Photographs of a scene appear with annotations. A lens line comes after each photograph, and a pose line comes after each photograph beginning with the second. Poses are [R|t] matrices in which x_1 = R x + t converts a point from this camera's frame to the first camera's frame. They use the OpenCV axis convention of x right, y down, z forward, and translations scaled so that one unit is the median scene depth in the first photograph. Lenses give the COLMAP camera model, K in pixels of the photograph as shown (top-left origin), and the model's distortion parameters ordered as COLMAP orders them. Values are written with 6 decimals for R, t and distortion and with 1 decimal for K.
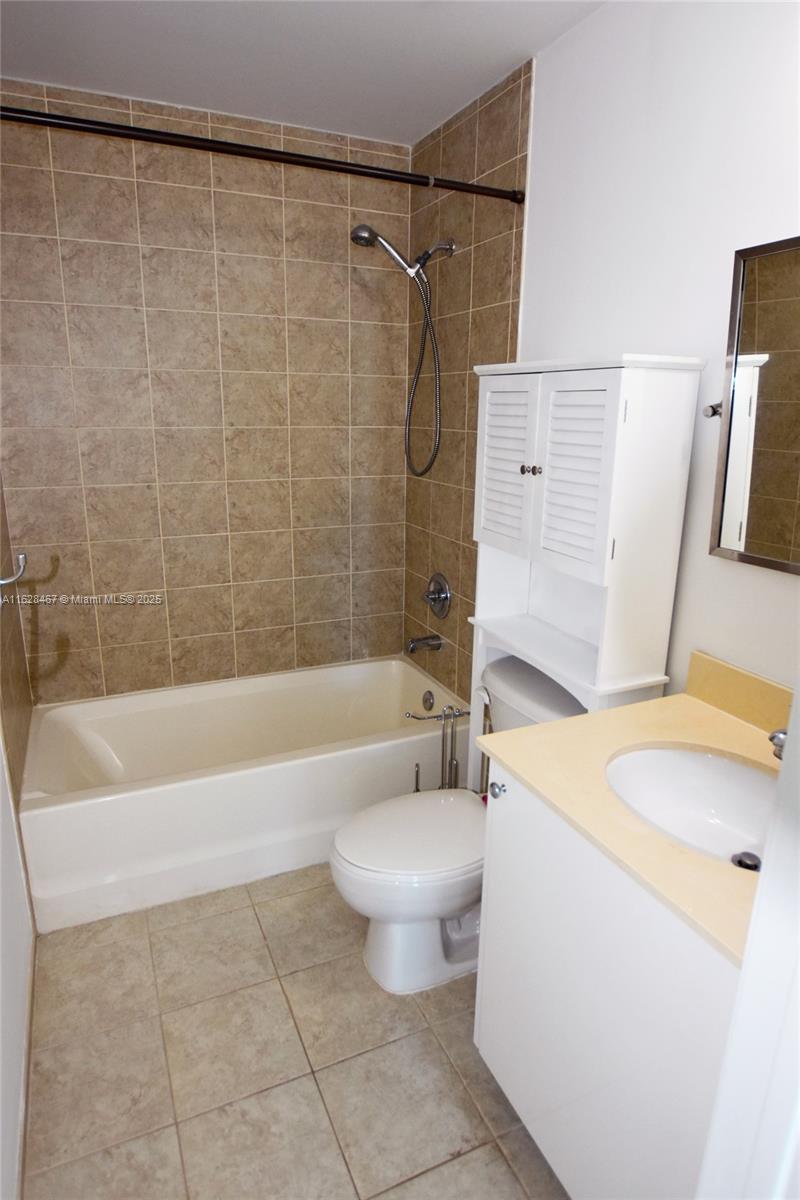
lens RADIAL K [[717.4, 0, 400.0], [0, 717.4, 600.0], [0, 0, 1]] dist [-0.001438, -0.000136]
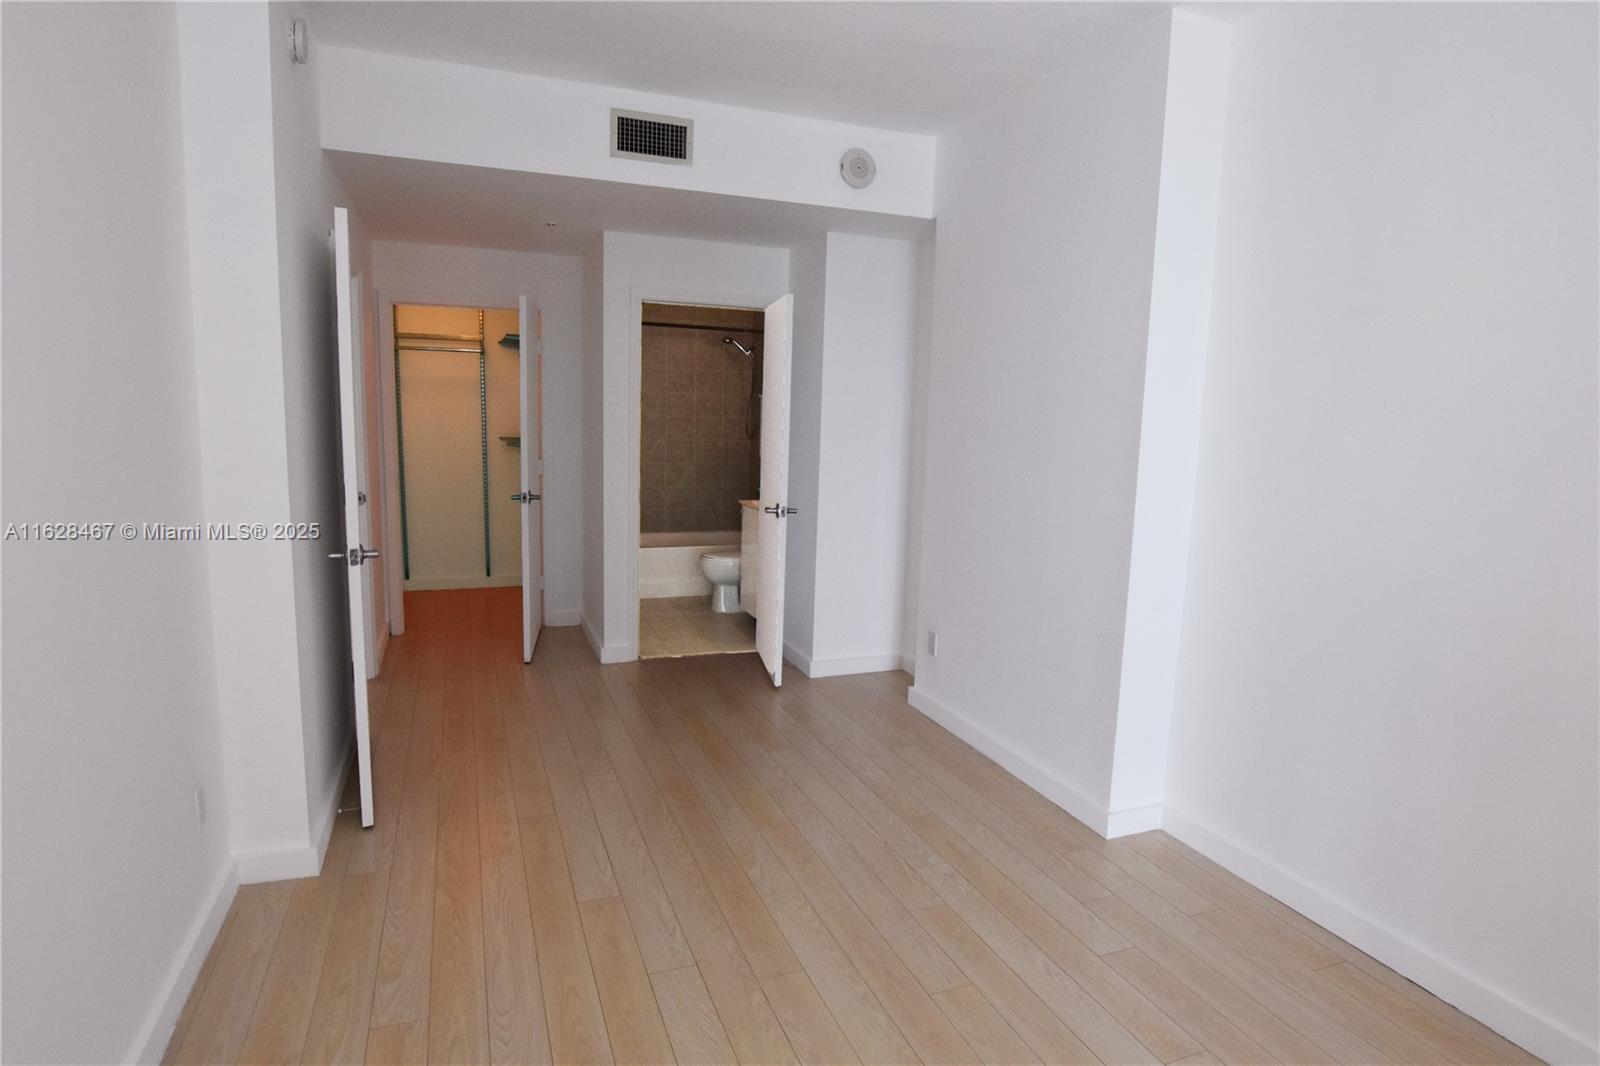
lens RADIAL K [[884.4, 0, 800.0], [0, 884.4, 533.0], [0, 0, 1]] dist [0.000785, 0.000126]
pose [[0.998439, 0.019803, -0.052220, 0.318697], [-0.026706, 0.990486, -0.135001, 0.471975], [0.049050, 0.136185, 0.989468, -1.633890]]
